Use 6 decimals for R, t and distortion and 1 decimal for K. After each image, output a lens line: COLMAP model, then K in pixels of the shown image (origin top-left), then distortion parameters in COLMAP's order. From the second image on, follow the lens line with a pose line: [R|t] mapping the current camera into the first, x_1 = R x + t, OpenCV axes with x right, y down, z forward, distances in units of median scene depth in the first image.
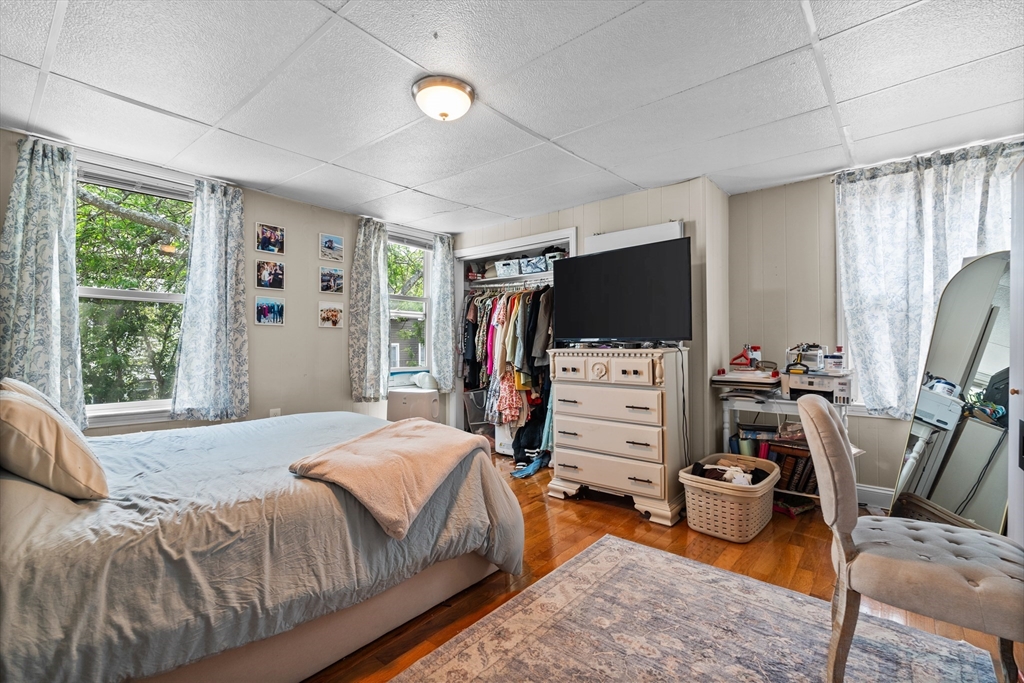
lens RADIAL K [[451.8, 0, 504.2], [0, 451.8, 339.9], [0, 0, 1]] dist [-0.001325, 0.000055]
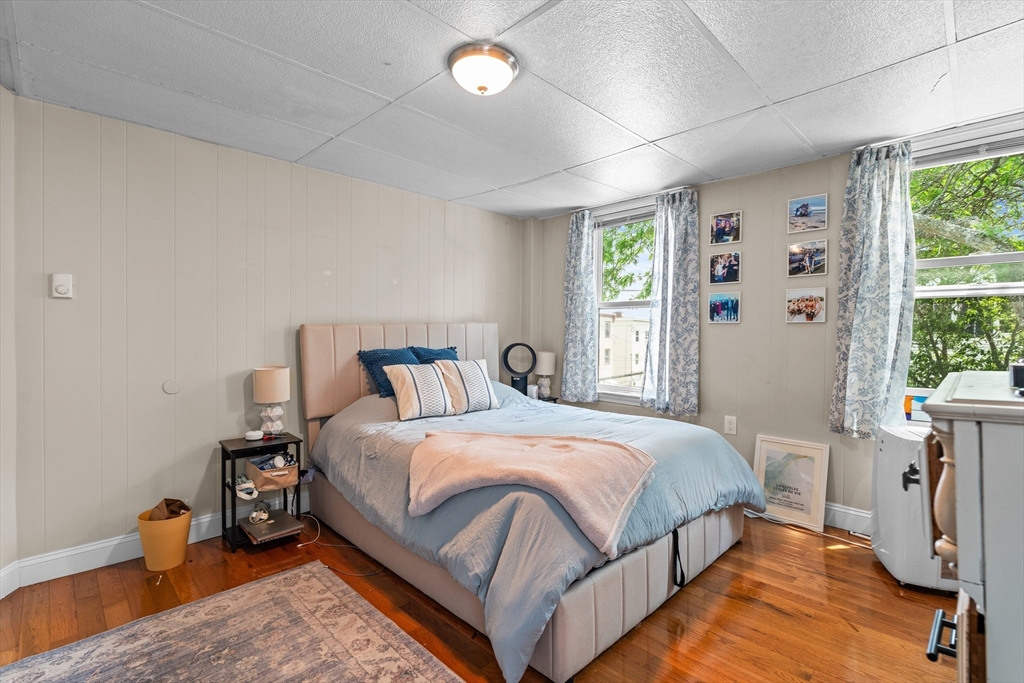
lens RADIAL K [[451.8, 0, 503.8], [0, 451.8, 341.3], [0, 0, 1]] dist [-0.001325, 0.000055]
pose [[-0.058909, 0.007525, -0.998235, 0.415917], [-0.000405, 0.999971, 0.007562, -0.003000], [0.998263, 0.000850, -0.058905, 0.603790]]
